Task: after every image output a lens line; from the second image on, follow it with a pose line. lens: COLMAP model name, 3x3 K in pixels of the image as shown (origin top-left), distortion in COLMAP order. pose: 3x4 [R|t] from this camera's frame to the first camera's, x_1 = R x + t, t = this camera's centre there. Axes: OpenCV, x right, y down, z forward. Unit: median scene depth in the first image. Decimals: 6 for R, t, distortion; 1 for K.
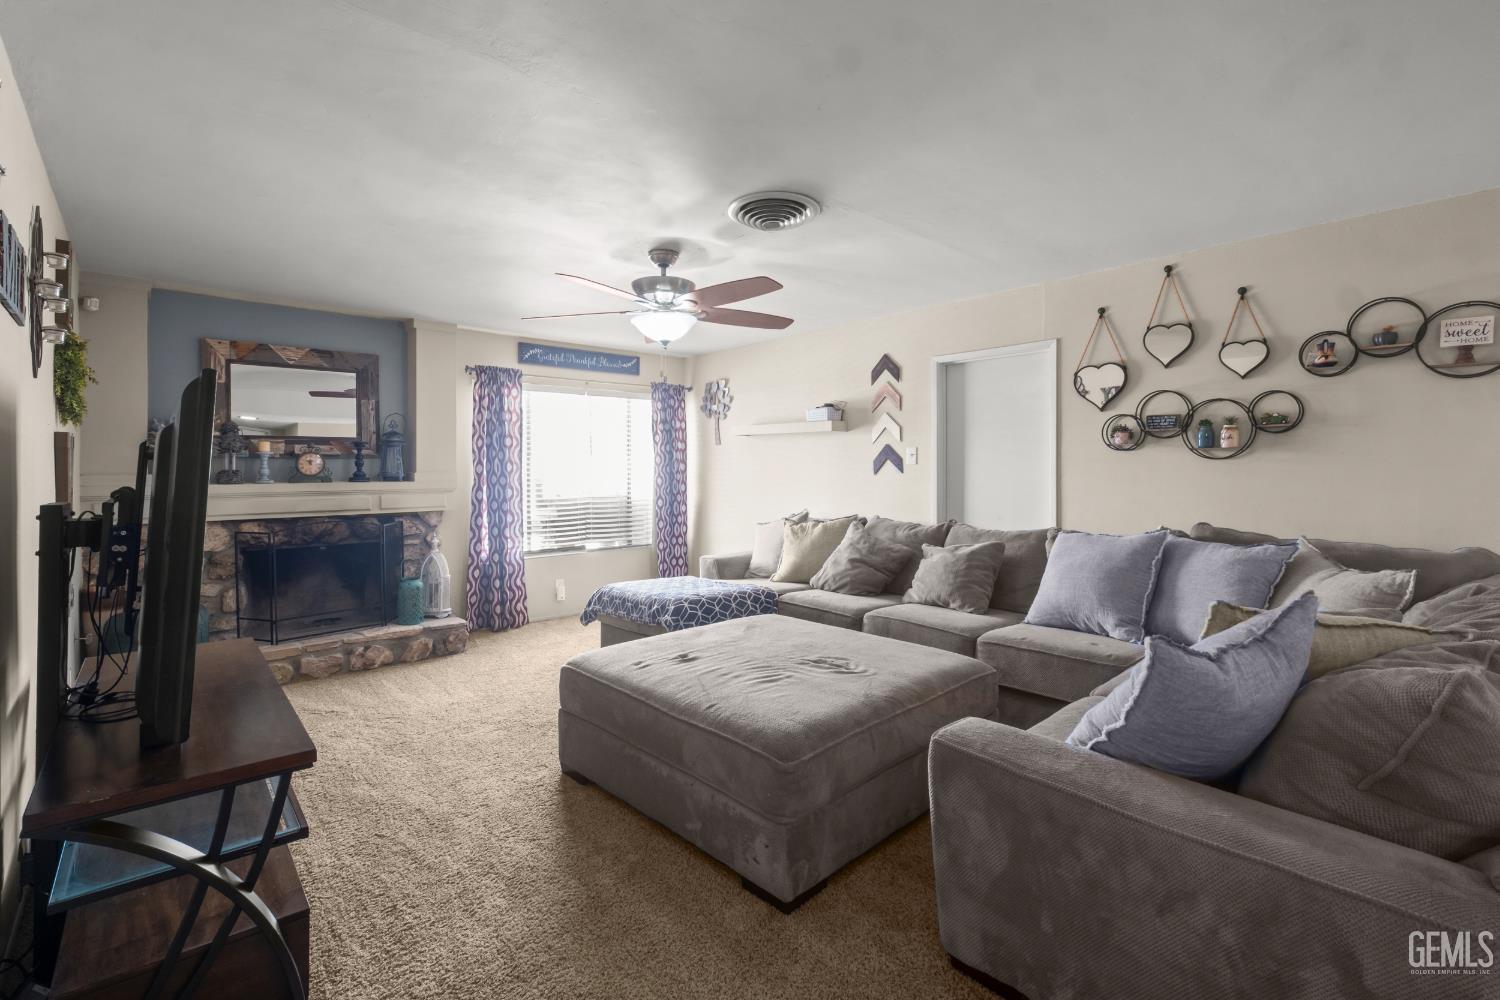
lens RADIAL K [[665.3, 0, 753.3], [0, 665.3, 472.5], [0, 0, 1]] dist [0.001797, -0.000687]
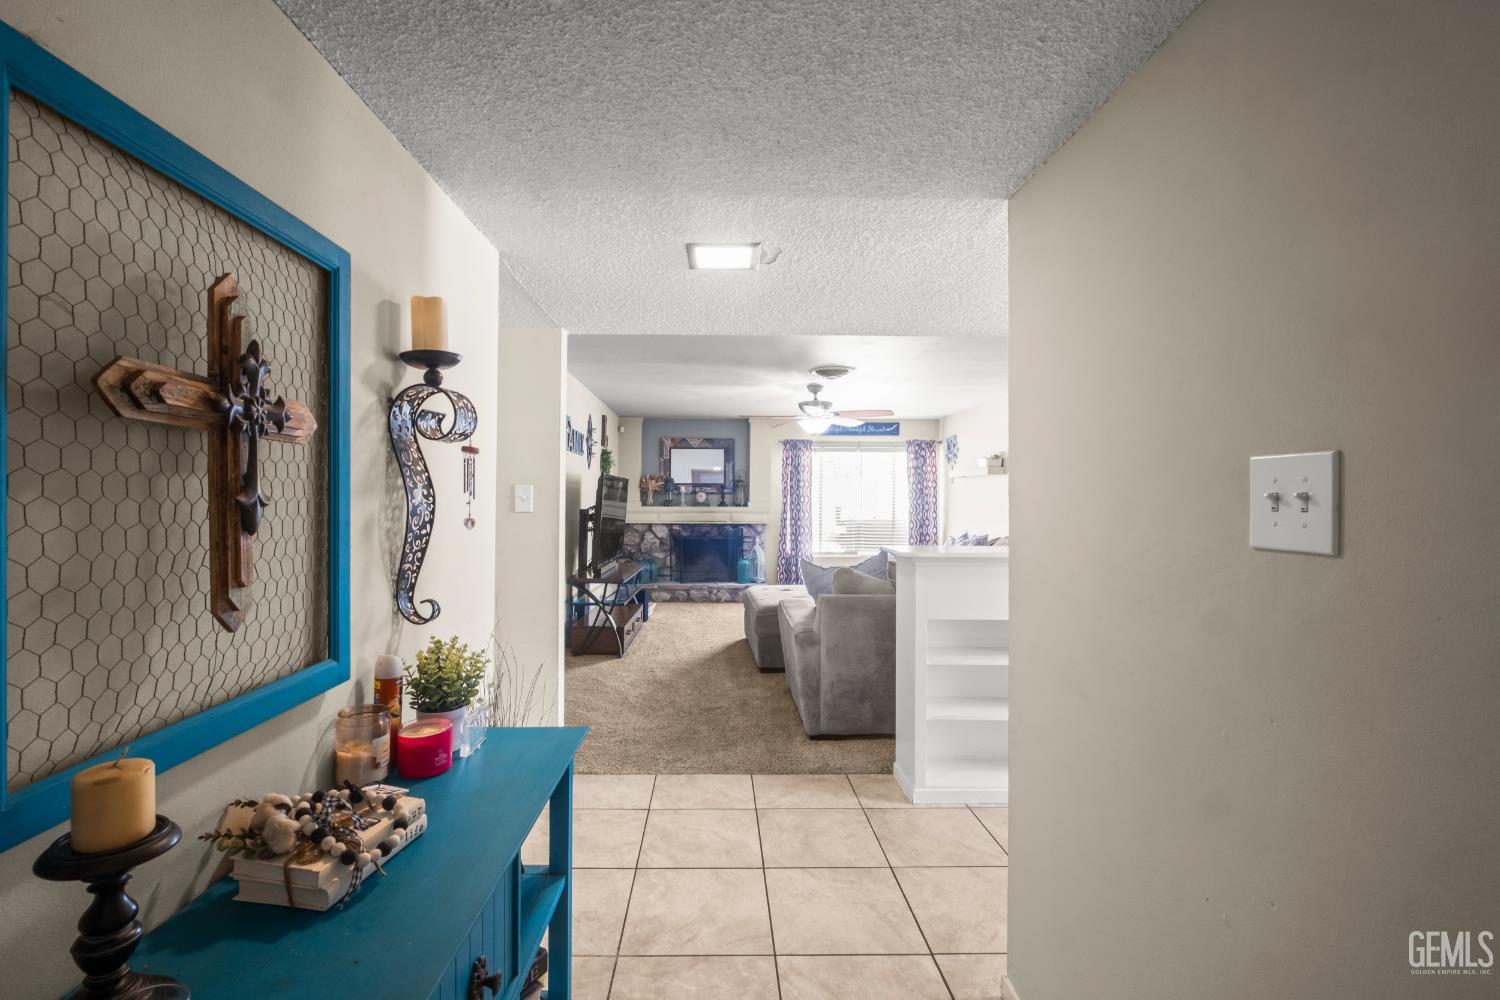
lens RADIAL K [[654.1, 0, 747.0], [0, 654.1, 502.0], [0, 0, 1]] dist [0.003040, -0.003532]
pose [[0.772384, 0.008172, -0.635104, 0.695463], [-0.011274, 0.999936, -0.000844, 0.001685], [0.635056, 0.007812, 0.772426, -0.430117]]
